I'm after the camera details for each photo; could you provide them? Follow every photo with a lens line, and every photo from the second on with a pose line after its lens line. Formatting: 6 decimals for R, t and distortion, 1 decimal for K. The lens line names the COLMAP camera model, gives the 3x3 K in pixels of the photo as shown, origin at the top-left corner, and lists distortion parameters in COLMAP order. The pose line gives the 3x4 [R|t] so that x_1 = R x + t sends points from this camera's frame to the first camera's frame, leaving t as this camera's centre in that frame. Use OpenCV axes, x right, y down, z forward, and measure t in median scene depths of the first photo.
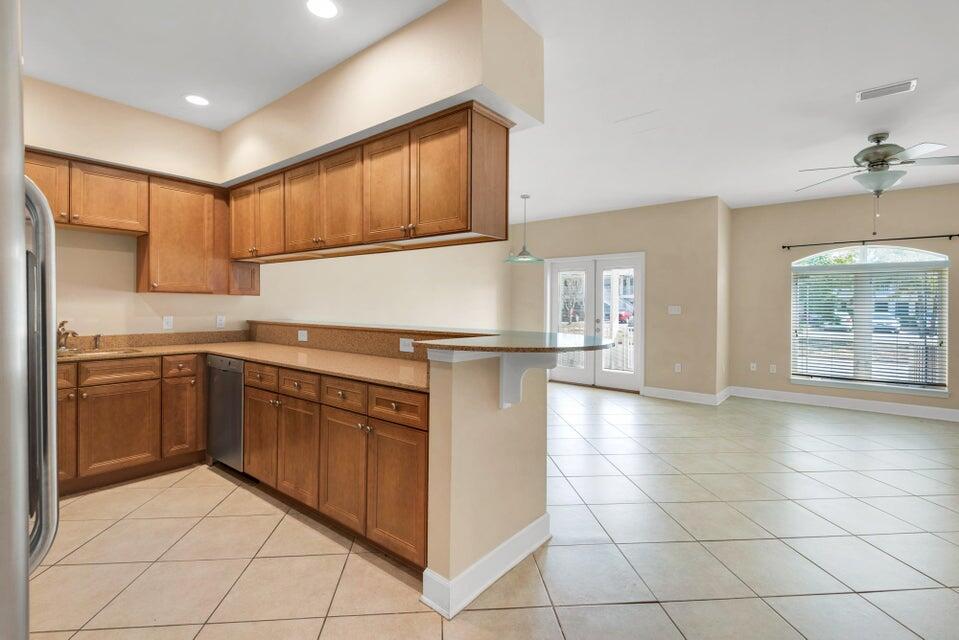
lens RADIAL K [[443.2, 0, 483.1], [0, 443.2, 313.1], [0, 0, 1]] dist [0.010300, -0.000591]
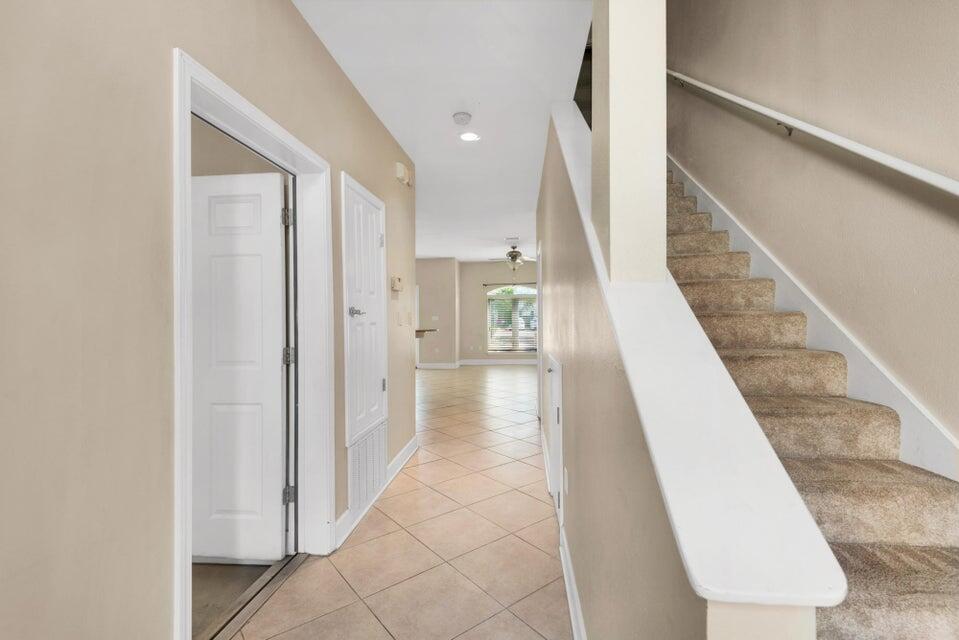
lens RADIAL K [[443.2, 0, 479.4], [0, 443.2, 317.3], [0, 0, 1]] dist [0.010300, -0.000591]
pose [[0.838391, -0.009344, 0.544988, -0.389137], [0.015165, 0.999866, -0.006186, 0.004950], [-0.544858, 0.013452, 0.838421, -0.598588]]
